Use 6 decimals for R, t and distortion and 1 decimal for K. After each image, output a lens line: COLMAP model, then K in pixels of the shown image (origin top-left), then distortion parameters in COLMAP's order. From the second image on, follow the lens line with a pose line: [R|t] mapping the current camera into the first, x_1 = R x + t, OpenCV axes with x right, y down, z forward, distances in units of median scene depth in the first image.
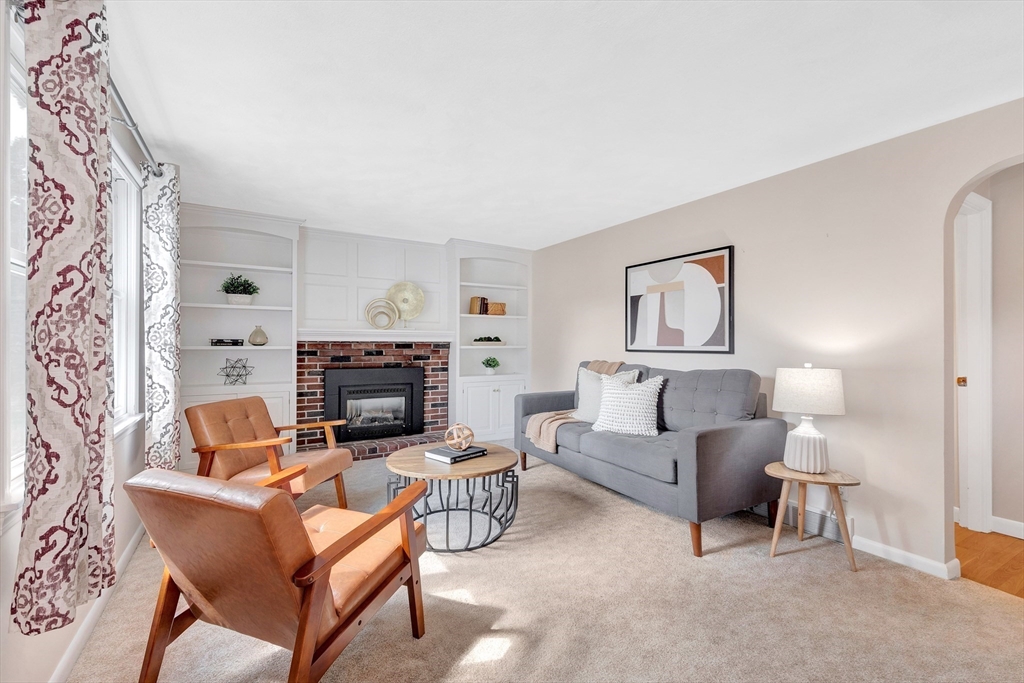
lens RADIAL K [[461.7, 0, 513.9], [0, 461.7, 342.3], [0, 0, 1]] dist [0.002464, -0.000621]
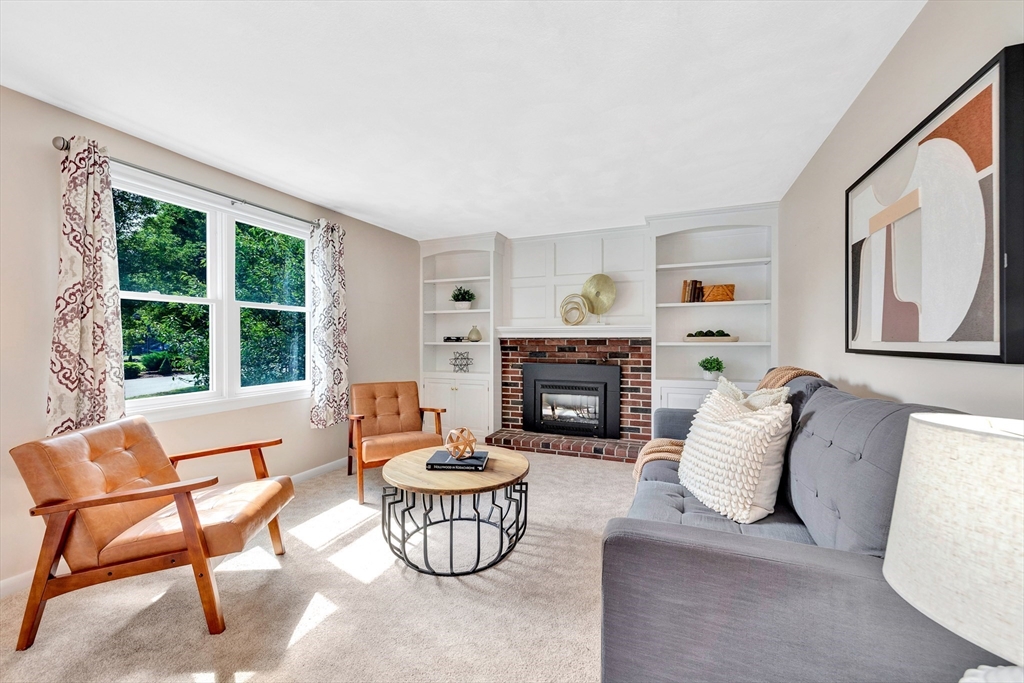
lens RADIAL K [[419.1, 0, 512.4], [0, 419.1, 341.0], [0, 0, 1]] dist [0.002814, -0.000055]
pose [[0.586652, -0.002174, -0.809836, 0.383358], [0.004345, 0.999990, 0.000464, 0.004778], [0.809827, -0.003791, 0.586656, 0.390837]]
